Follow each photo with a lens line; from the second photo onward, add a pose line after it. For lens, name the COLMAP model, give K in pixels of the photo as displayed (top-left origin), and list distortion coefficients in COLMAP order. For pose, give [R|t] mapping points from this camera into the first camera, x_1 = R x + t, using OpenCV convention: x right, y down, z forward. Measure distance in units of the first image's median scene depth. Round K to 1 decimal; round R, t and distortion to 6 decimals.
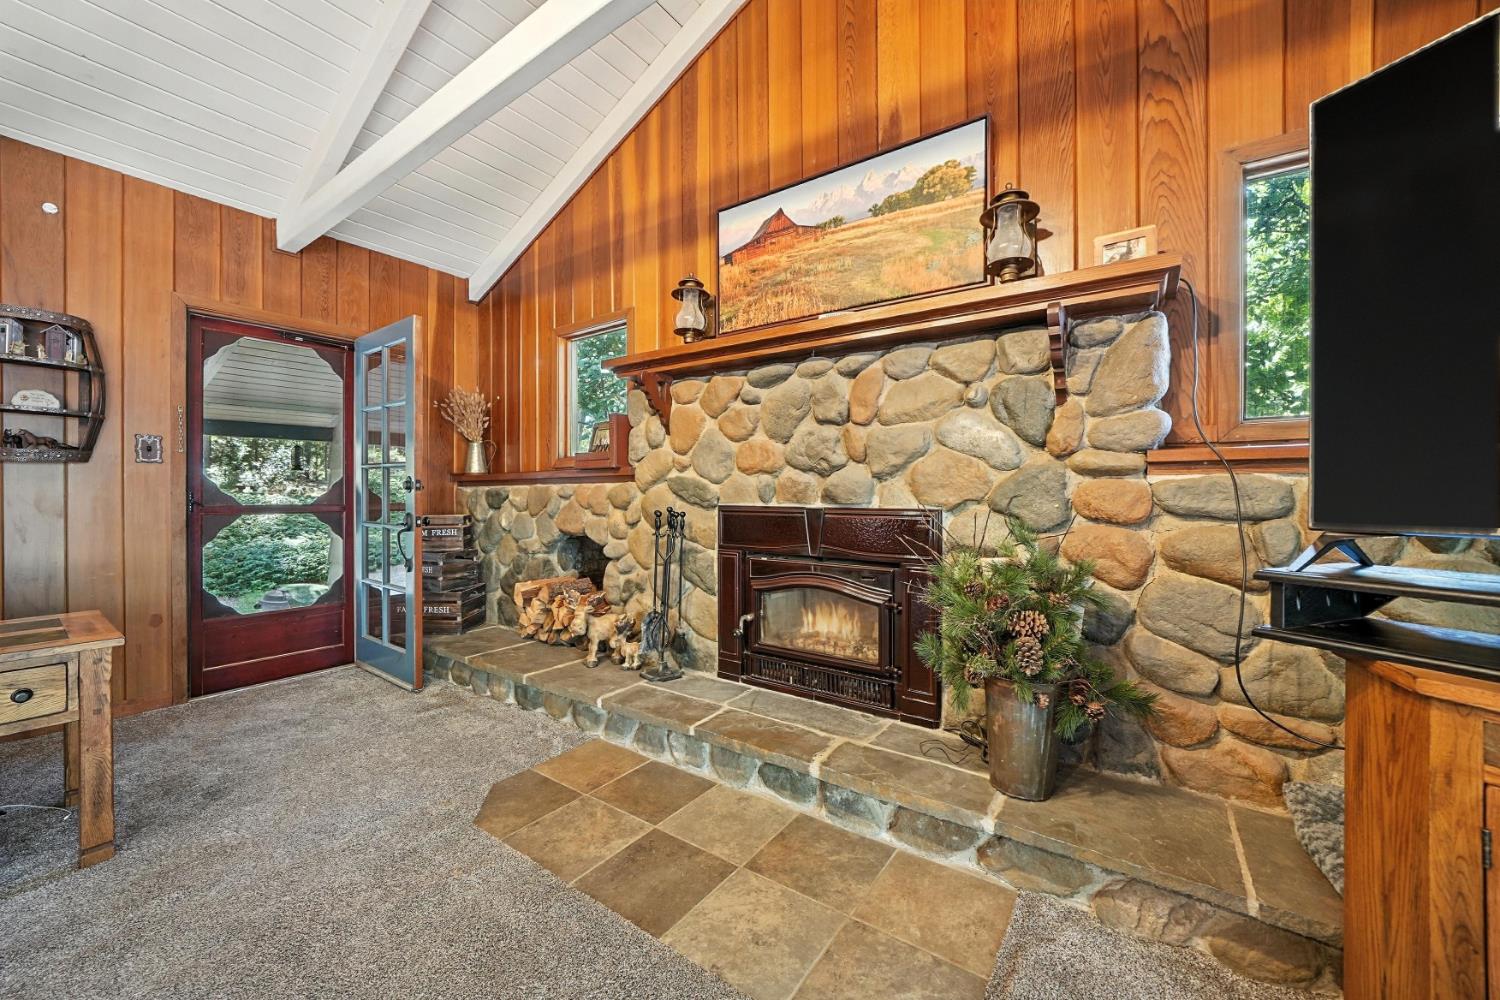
lens RADIAL K [[573.4, 0, 741.5], [0, 573.4, 496.4], [0, 0, 1]] dist [-0.002196, -0.000069]
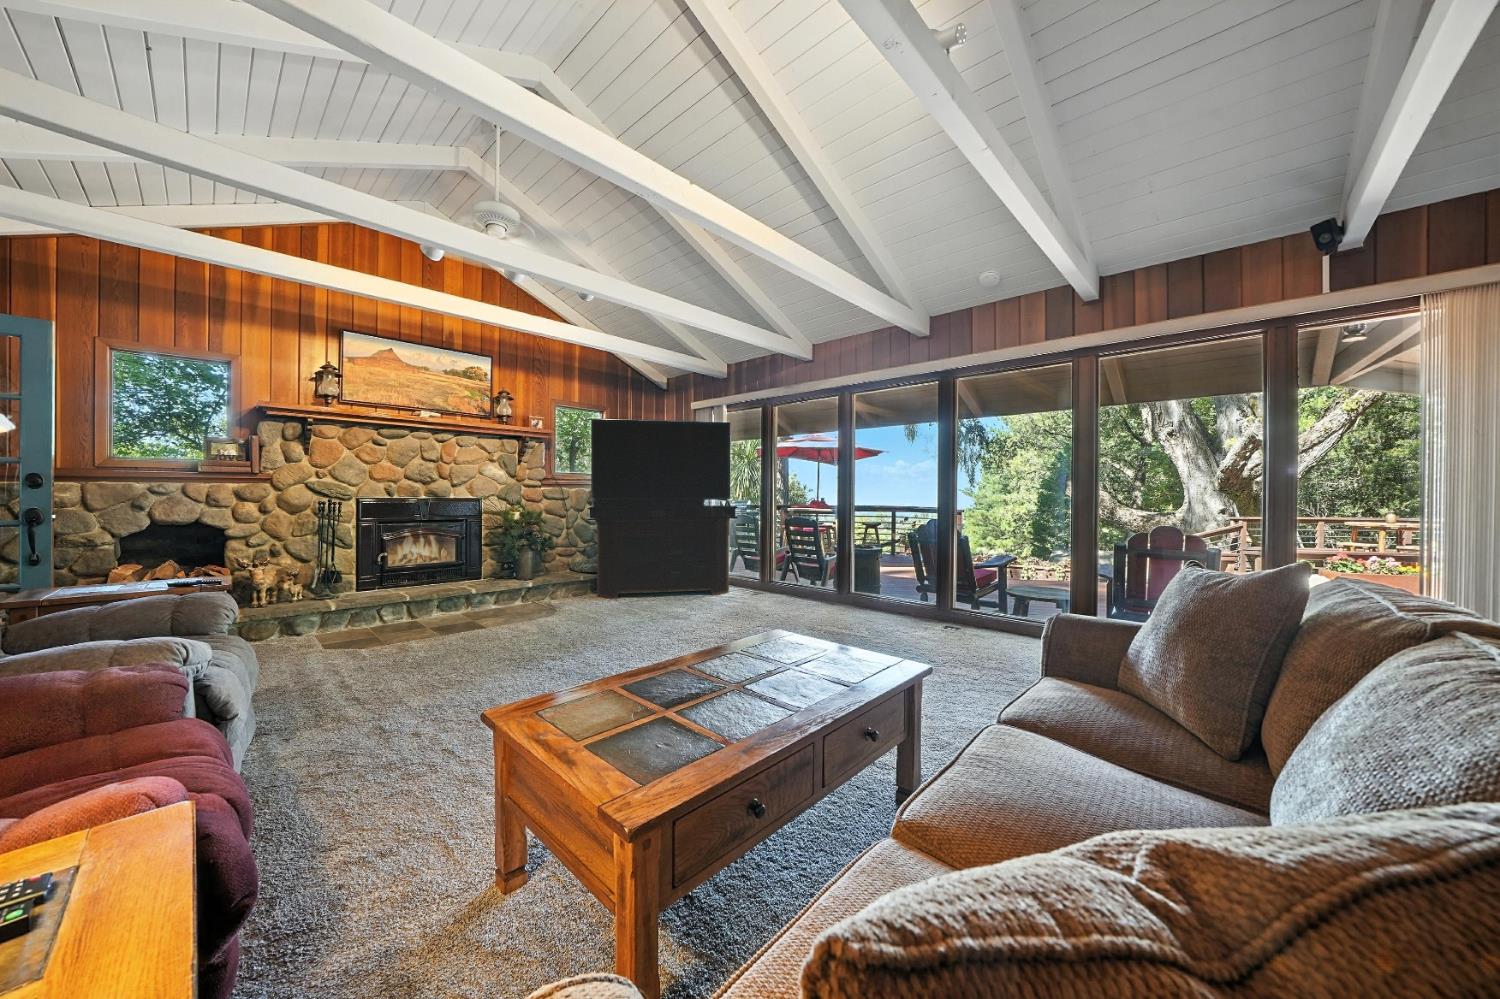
lens RADIAL K [[520.9, 0, 750.0], [0, 520.9, 499.5], [0, 0, 1]] dist [-0.027963, -0.000008]
pose [[0.136910, -0.006752, 0.990561, -1.641767], [0.000586, 0.999977, 0.006735, 0.010992], [-0.990583, -0.000342, 0.136910, -0.512652]]
